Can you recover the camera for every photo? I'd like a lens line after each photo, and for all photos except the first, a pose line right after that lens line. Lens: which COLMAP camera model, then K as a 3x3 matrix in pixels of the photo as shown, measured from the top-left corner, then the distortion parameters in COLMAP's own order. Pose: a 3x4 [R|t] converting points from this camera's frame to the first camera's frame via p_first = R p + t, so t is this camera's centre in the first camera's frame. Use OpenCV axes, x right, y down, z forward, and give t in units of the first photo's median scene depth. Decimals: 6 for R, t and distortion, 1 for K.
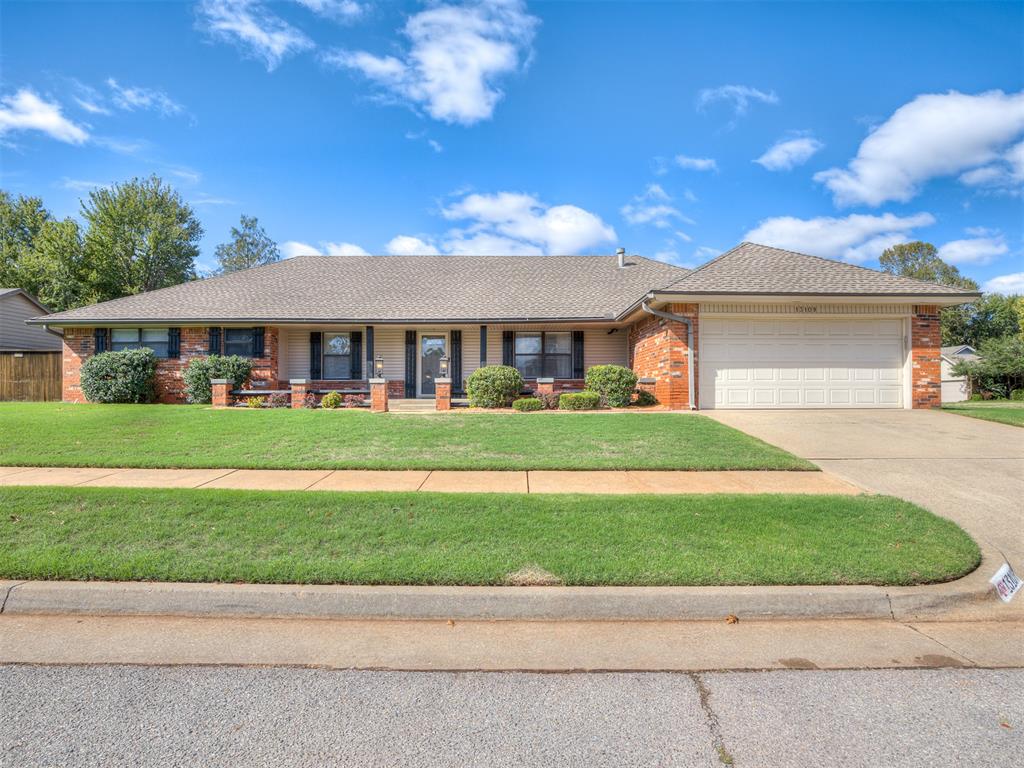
lens RADIAL K [[492.7, 0, 509.8], [0, 492.7, 374.7], [0, 0, 1]] dist [-0.050139, 0.022246]
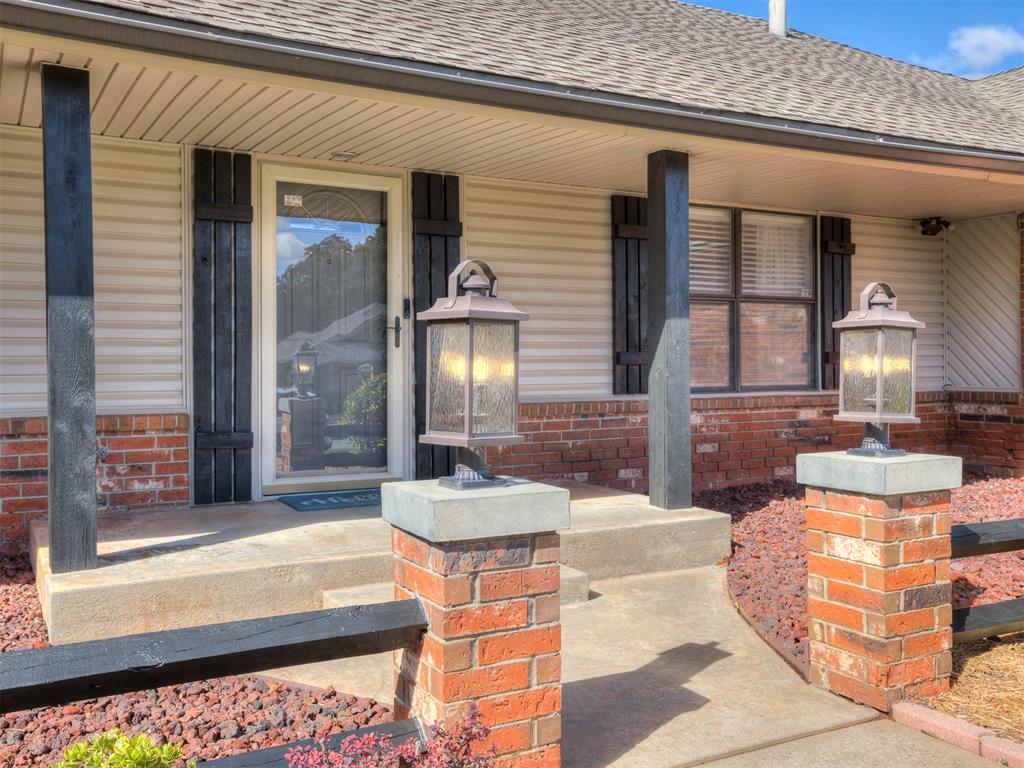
lens RADIAL K [[954.2, 0, 526.3], [0, 954.2, 363.4], [0, 0, 1]] dist [0.043140, -0.003743]
pose [[0.885945, 0.001580, 0.463787, -0.301378], [-0.014936, 0.999573, 0.025128, -0.020787], [-0.463549, -0.029189, 0.885590, 0.686354]]
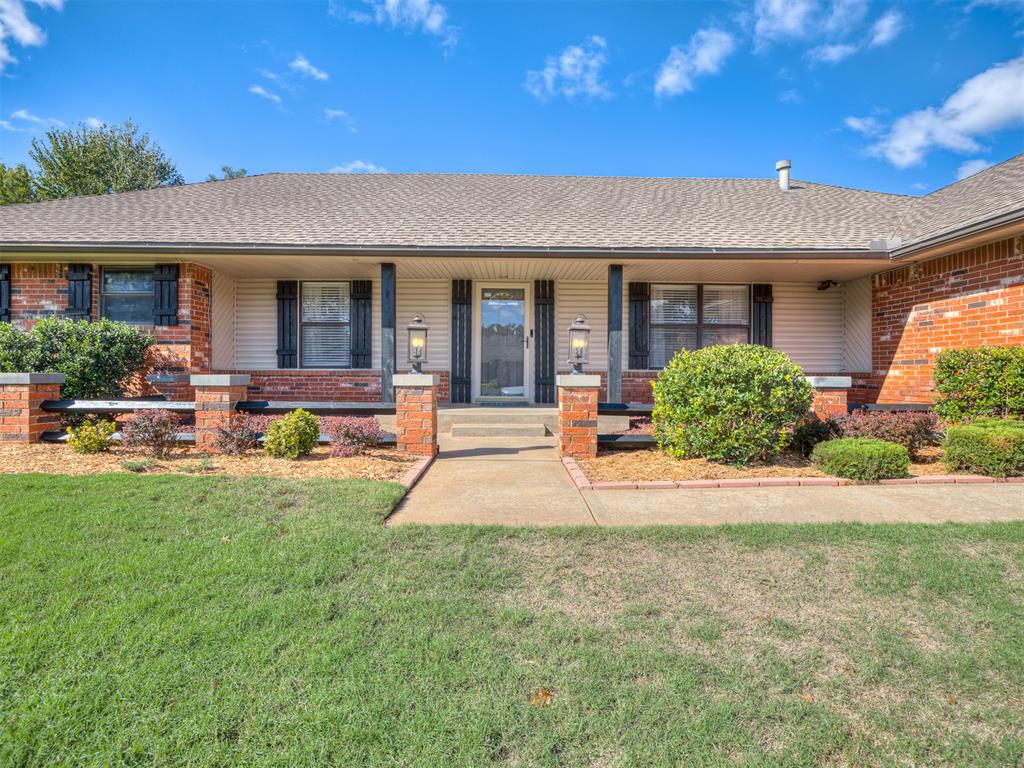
lens RADIAL K [[492.7, 0, 509.8], [0, 492.7, 374.7], [0, 0, 1]] dist [-0.050139, 0.022246]
pose [[0.999826, 0.009678, -0.015952, -0.154960], [-0.009076, 0.999260, 0.037372, -0.005974], [0.016302, -0.037221, 0.999174, 0.507644]]
